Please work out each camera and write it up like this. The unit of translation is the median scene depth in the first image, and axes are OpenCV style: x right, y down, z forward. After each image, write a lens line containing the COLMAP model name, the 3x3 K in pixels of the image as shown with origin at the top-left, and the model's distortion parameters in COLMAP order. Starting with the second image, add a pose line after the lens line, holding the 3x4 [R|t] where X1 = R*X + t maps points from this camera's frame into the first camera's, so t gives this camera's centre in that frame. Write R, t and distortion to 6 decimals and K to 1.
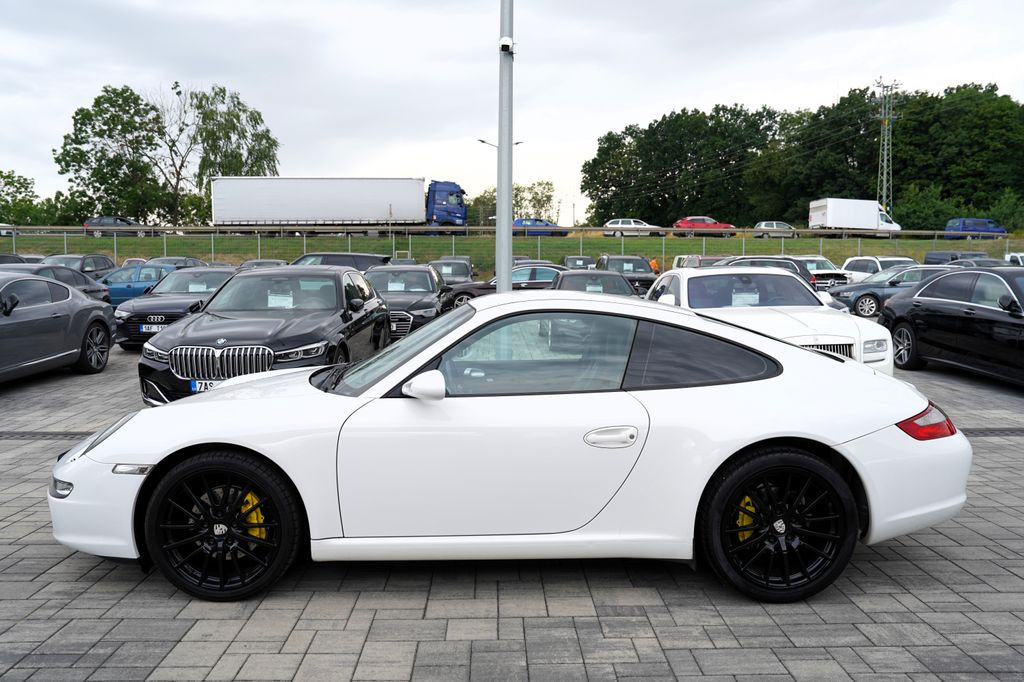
lens RADIAL K [[791.1, 0, 514.3], [0, 791.1, 330.8], [0, 0, 1]] dist [-0.065761, 0.058885]
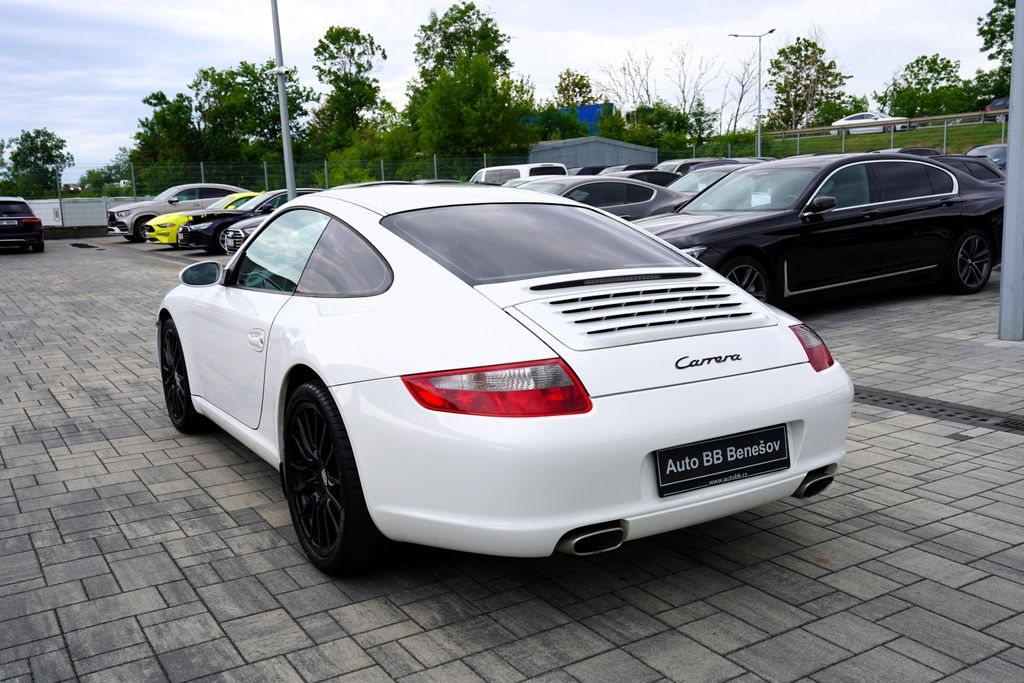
lens RADIAL K [[941.0, 0, 520.1], [0, 941.0, 336.3], [0, 0, 1]] dist [0.017500, 0.000000]
pose [[0.514551, 0.118127, -0.849284, 1.237246], [-0.029901, 0.992335, 0.119908, -0.018189], [0.856938, -0.036304, 0.514139, 0.667403]]
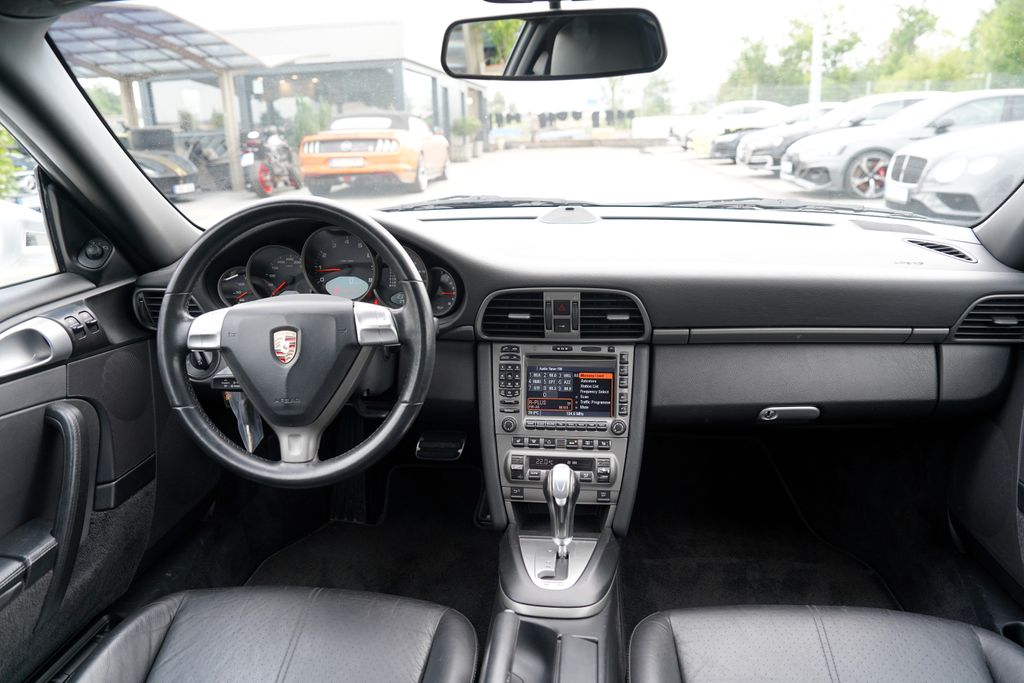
lens RADIAL K [[699.1, 0, 508.1], [0, 699.1, 339.7], [0, 0, 1]] dist [-0.096009, 0.063285]
pose [[-0.137219, 0.295101, -0.945561, 0.132217], [-0.036964, 0.952401, 0.302600, 0.012212], [0.989851, 0.076474, -0.119779, 1.242721]]
